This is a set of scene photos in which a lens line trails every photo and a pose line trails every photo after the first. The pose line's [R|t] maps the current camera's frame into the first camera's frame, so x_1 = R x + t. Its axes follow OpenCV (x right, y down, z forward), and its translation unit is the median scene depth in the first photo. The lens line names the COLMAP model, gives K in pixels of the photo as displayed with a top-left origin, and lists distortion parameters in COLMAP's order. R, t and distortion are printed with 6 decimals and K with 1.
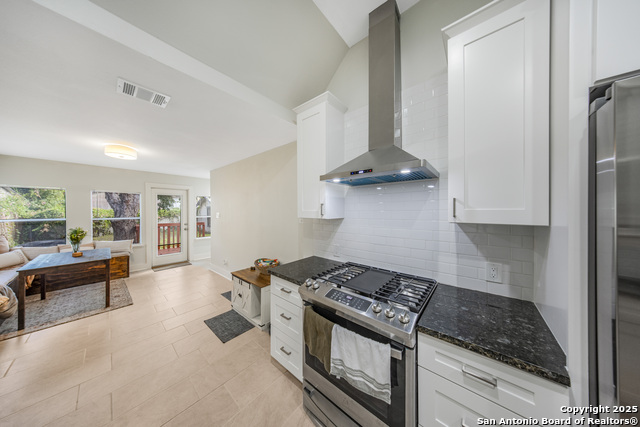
lens RADIAL K [[183.7, 0, 320.2], [0, 183.7, 211.4], [0, 0, 1]] dist [0.001125, 0.000186]
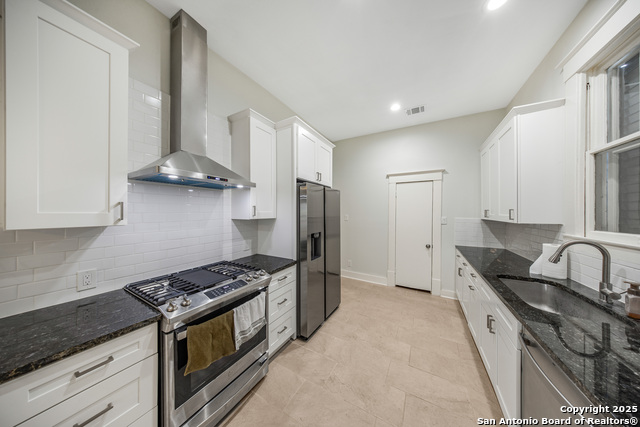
lens RADIAL K [[183.7, 0, 320.2], [0, 183.7, 211.4], [0, 0, 1]] dist [0.001125, 0.000186]
pose [[-0.179609, 0.004841, 0.983726, -0.349279], [0.005501, 0.999977, -0.003916, -0.001207], [-0.983723, 0.004708, -0.179632, 0.196657]]
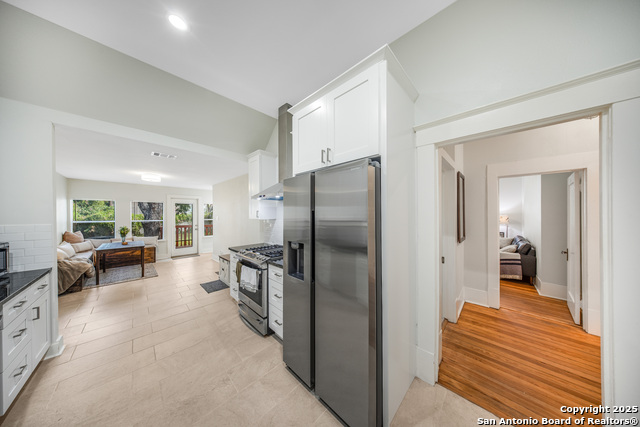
lens RADIAL K [[182.7, 0, 320.9], [0, 182.7, 215.0], [0, 0, 1]] dist [-0.001026, -0.000066]
pose [[0.997871, -0.002500, -0.065172, 0.325717], [0.002207, 0.999987, -0.004573, 0.004023], [0.065182, 0.004419, 0.997864, -0.322465]]
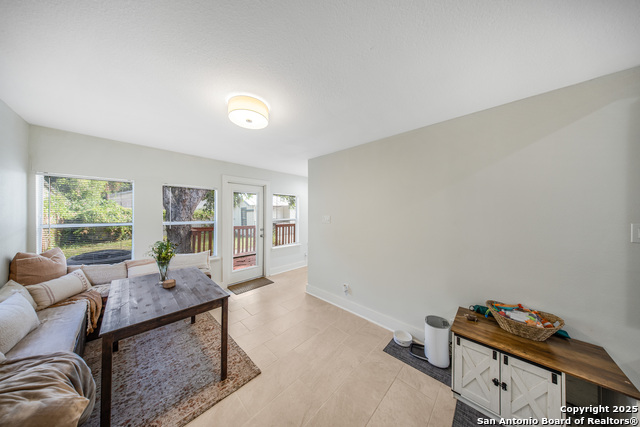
lens RADIAL K [[183.7, 0, 320.2], [0, 183.7, 211.4], [0, 0, 1]] dist [0.001125, 0.000186]
pose [[0.998456, 0.005226, -0.055304, -0.602638], [-0.005863, 0.999918, -0.011357, -0.000856], [0.055240, 0.011663, 0.998405, 0.315901]]
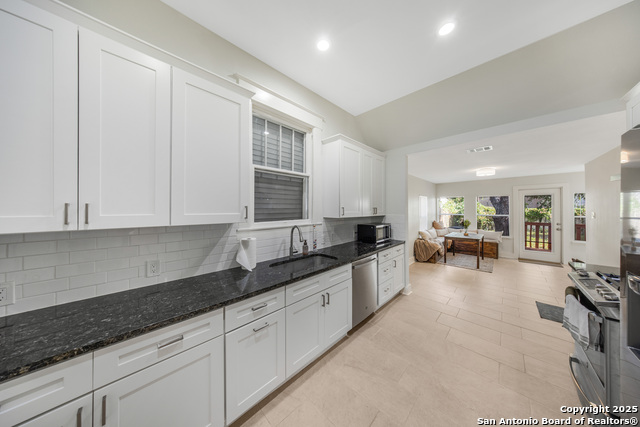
lens RADIAL K [[186.4, 0, 318.6], [0, 186.4, 209.2], [0, 0, 1]] dist [0.000013, 0.000002]
pose [[-0.084564, -0.002573, -0.996415, 0.446751], [-0.005876, 0.999981, -0.002083, 0.002762], [0.996401, 0.005678, -0.084577, -0.199099]]
